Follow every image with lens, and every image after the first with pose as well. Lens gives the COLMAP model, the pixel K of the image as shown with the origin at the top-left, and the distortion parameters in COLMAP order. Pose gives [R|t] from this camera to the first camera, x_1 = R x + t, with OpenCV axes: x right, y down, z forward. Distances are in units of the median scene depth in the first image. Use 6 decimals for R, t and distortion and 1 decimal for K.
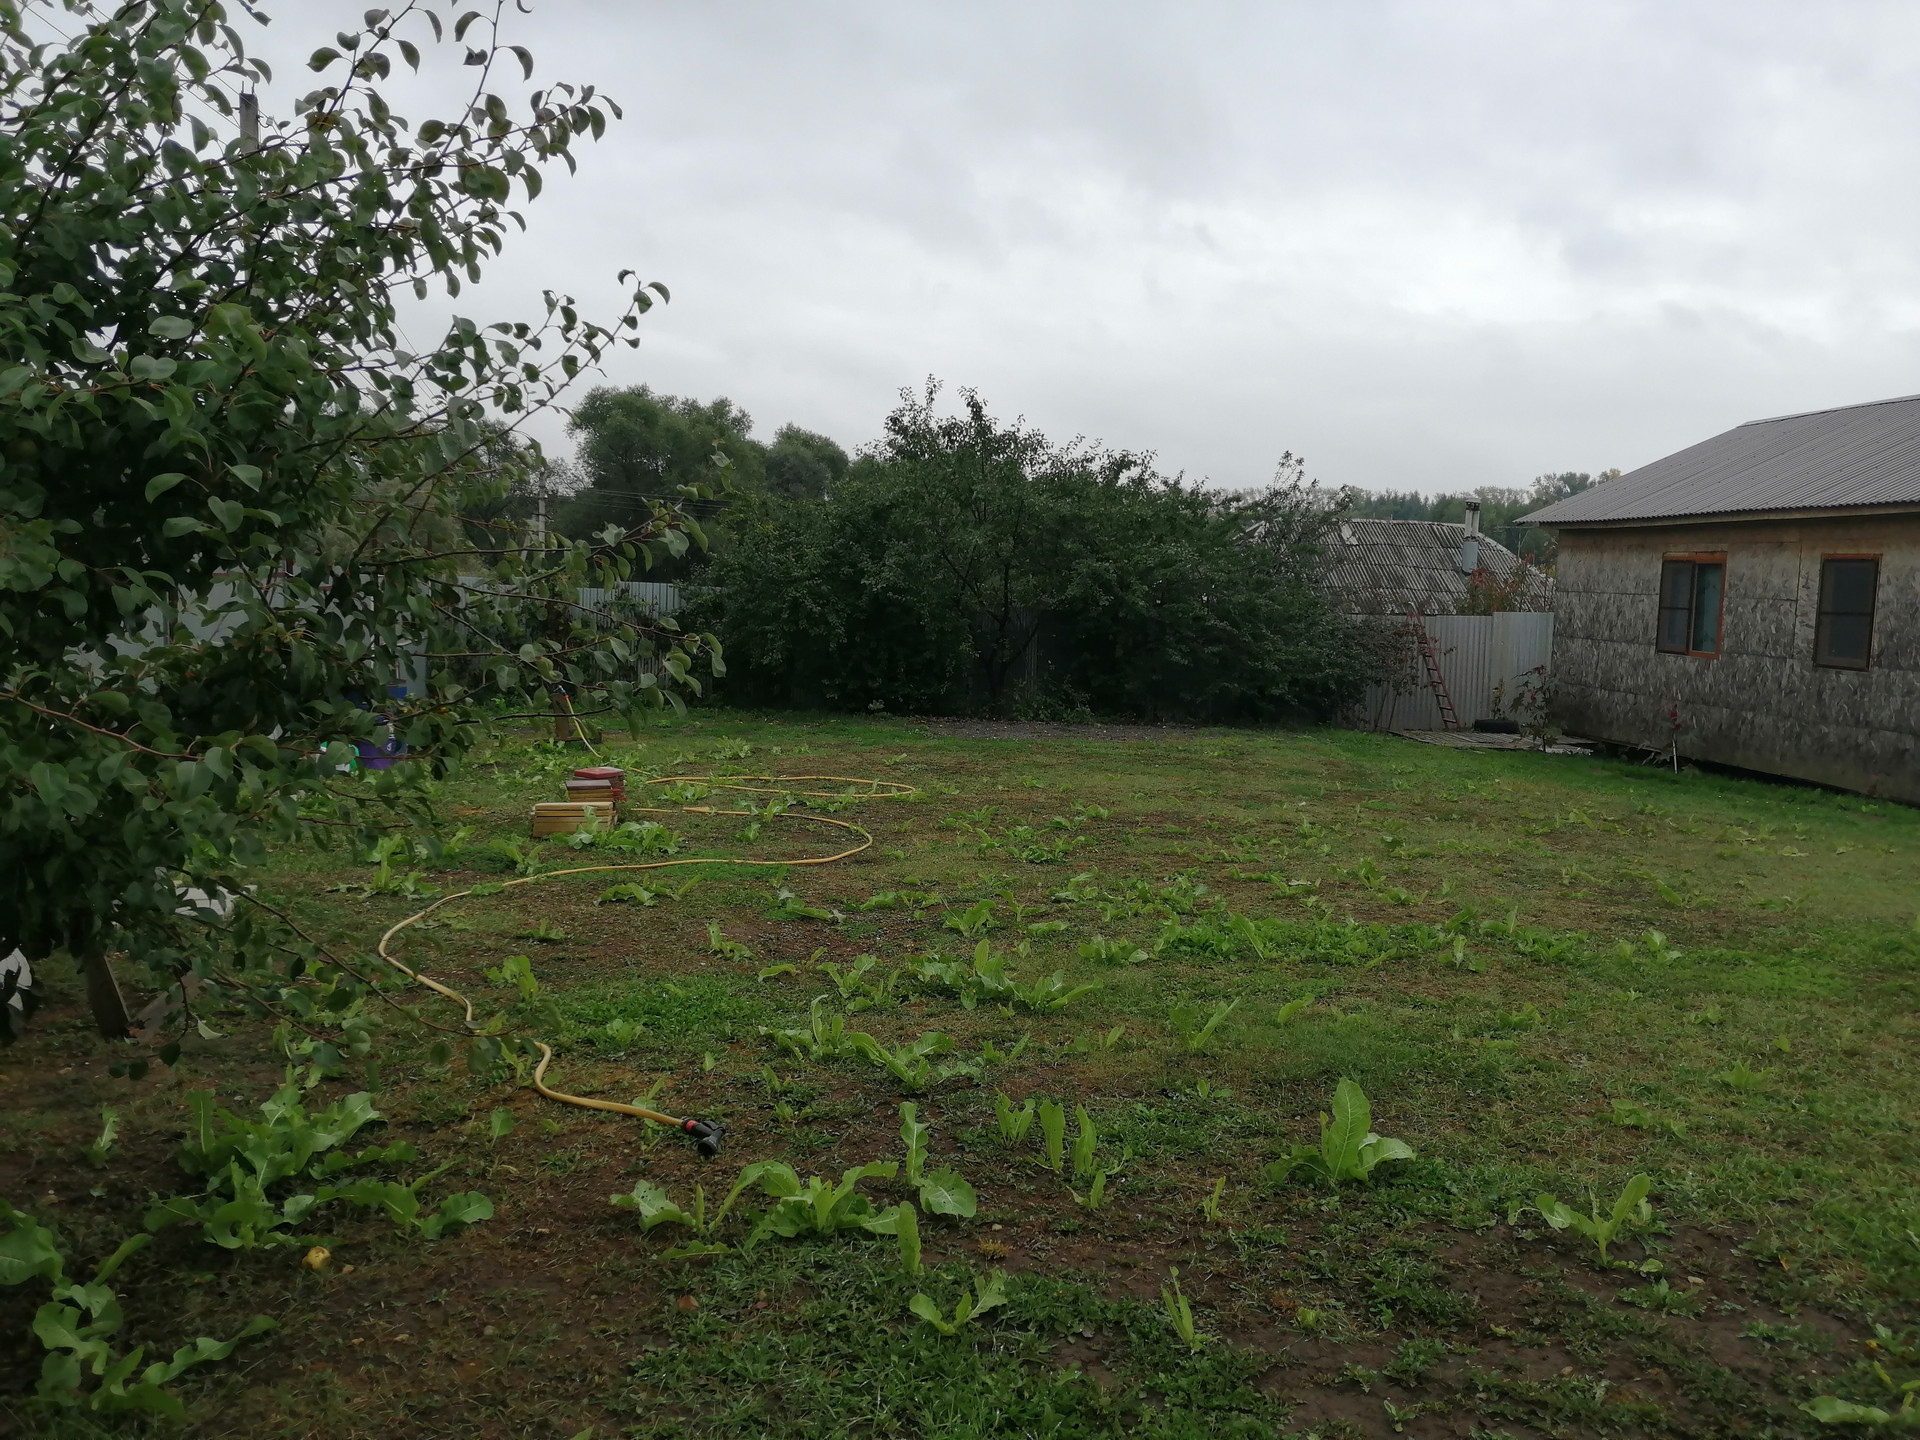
lens RADIAL K [[1493.0, 0, 959.2], [0, 1493.0, 720.0], [0, 0, 1]] dist [0.005551, -0.027371]
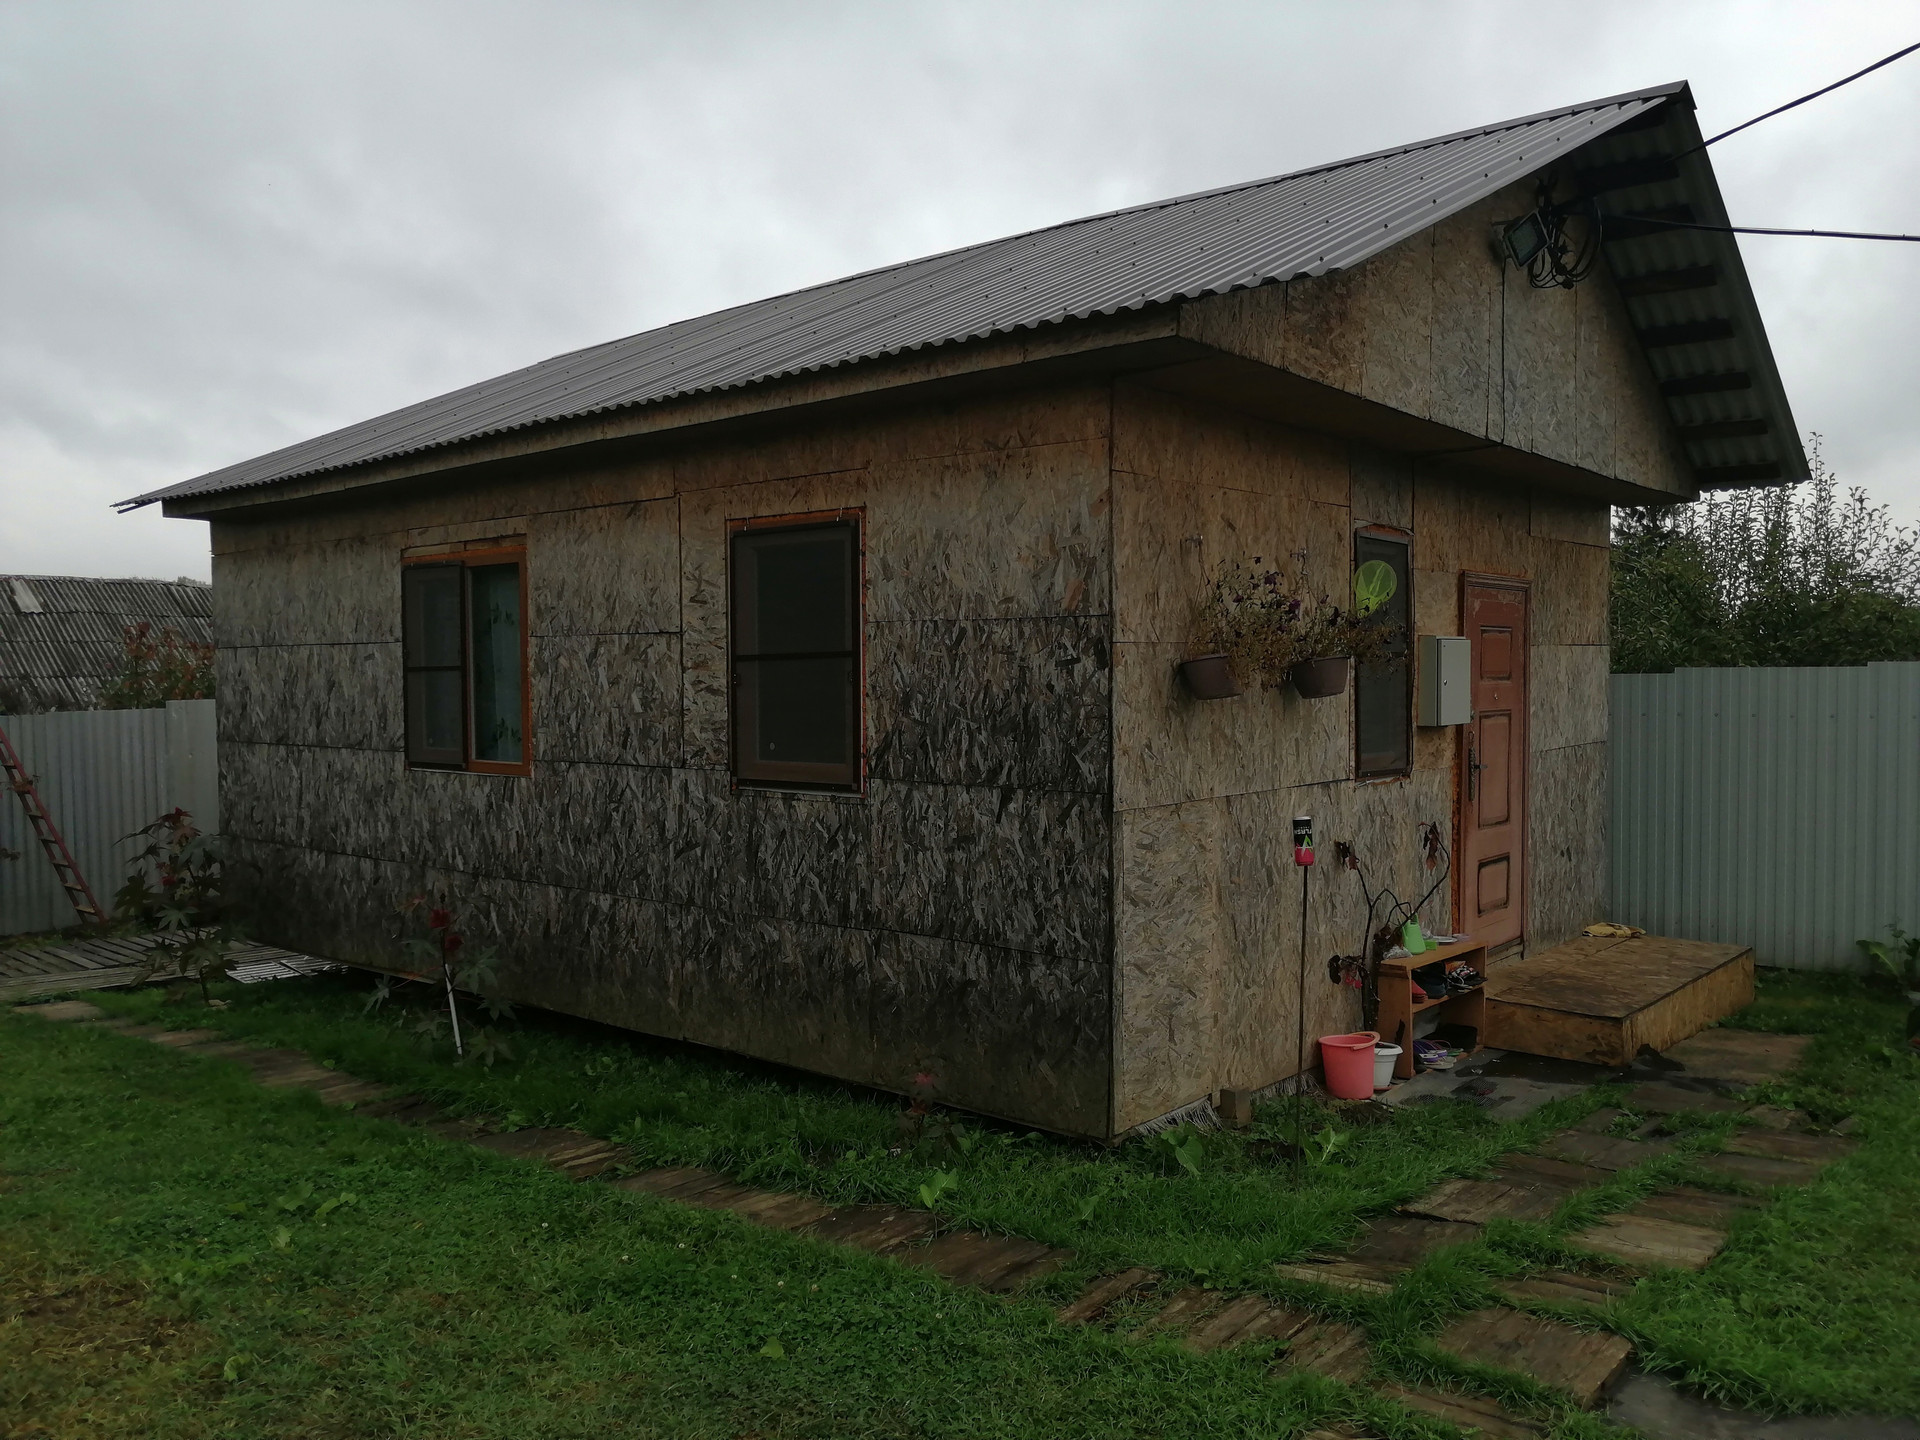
lens RADIAL K [[1493.0, 0, 960.0], [0, 1493.0, 721.8], [0, 0, 1]] dist [0.005551, -0.027371]
pose [[0.746421, -0.054951, 0.663202, 0.325567], [0.095580, 0.995105, -0.025121, -0.035229], [-0.658575, 0.082140, 0.748019, 0.609922]]
